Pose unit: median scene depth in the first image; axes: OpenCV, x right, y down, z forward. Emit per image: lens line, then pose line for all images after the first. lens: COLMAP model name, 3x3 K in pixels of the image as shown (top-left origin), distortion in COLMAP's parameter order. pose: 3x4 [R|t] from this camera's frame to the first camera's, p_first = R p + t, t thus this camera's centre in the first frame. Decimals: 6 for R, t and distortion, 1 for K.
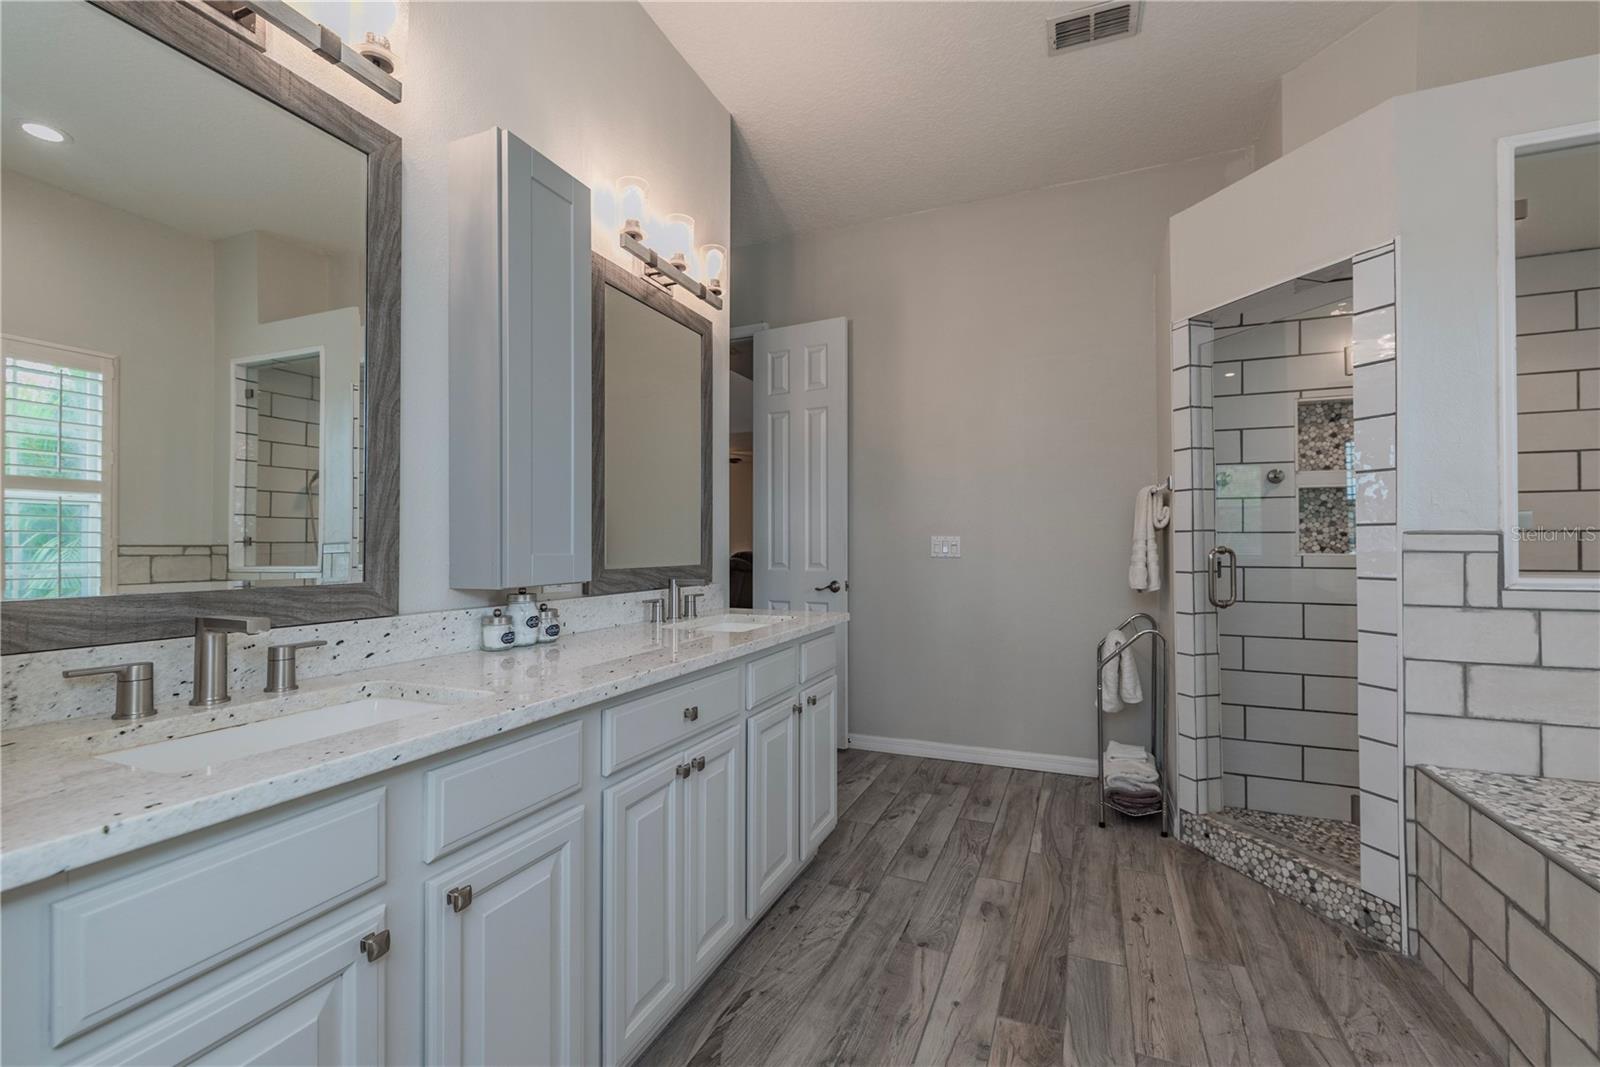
lens RADIAL K [[710.1, 0, 788.3], [0, 710.1, 537.2], [0, 0, 1]] dist [0.000524, -0.000258]
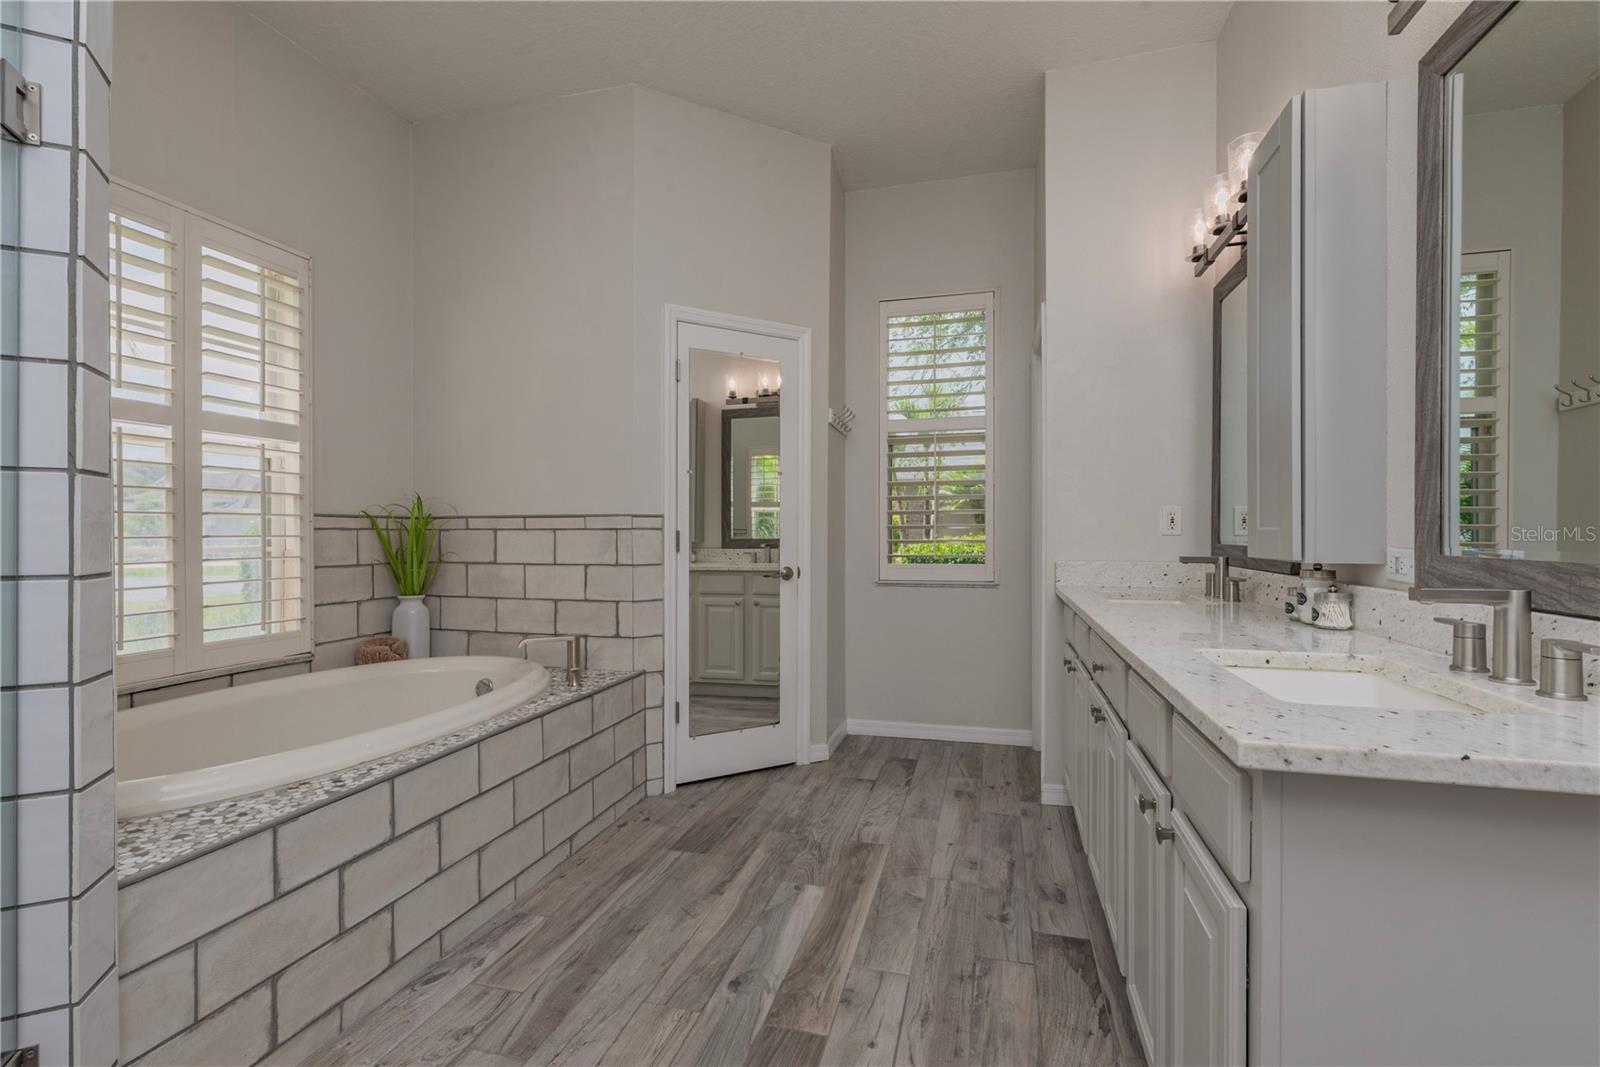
lens RADIAL K [[710.1, 0, 788.3], [0, 710.1, 537.2], [0, 0, 1]] dist [0.000524, -0.000258]
pose [[-0.993020, 0.000356, -0.117945, 0.454178], [0.001259, 0.999970, -0.007585, 0.041618], [0.117938, -0.007681, -0.992991, 1.913060]]
